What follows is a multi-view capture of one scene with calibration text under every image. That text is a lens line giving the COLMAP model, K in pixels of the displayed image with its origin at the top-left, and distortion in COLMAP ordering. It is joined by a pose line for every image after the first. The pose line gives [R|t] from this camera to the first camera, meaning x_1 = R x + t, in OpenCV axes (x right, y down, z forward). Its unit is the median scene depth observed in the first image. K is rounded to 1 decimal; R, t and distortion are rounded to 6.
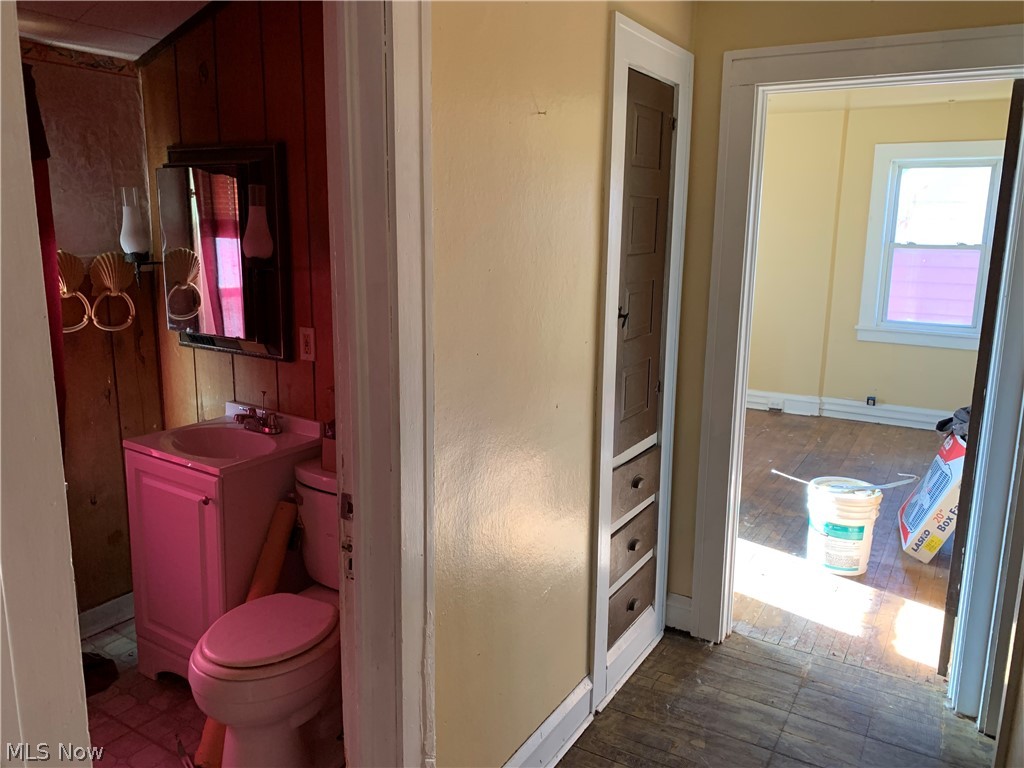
lens RADIAL K [[785.1, 0, 512.0], [0, 785.1, 384.0], [0, 0, 1]] dist [0.061727, -0.093095]
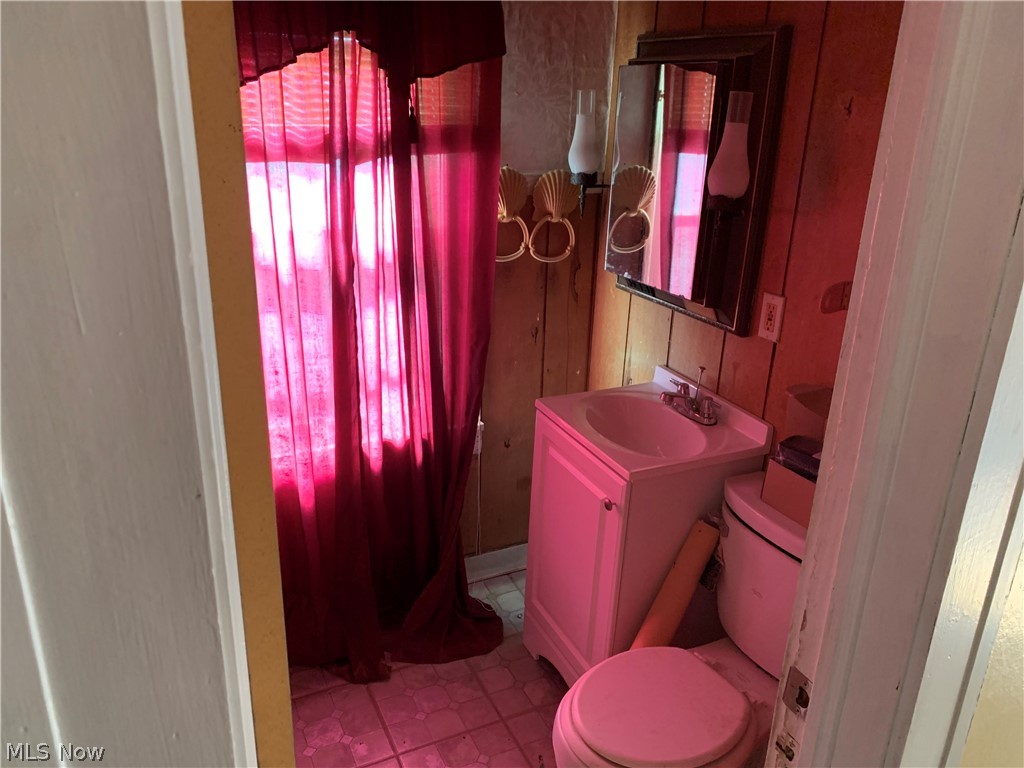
lens RADIAL K [[785.1, 0, 512.0], [0, 785.1, 384.0], [0, 0, 1]] dist [0.061727, -0.093095]
pose [[0.843420, 0.194244, -0.500911, -0.080078], [-0.122492, 0.977321, 0.172740, -0.082504], [0.523104, -0.084335, 0.848086, 0.239426]]
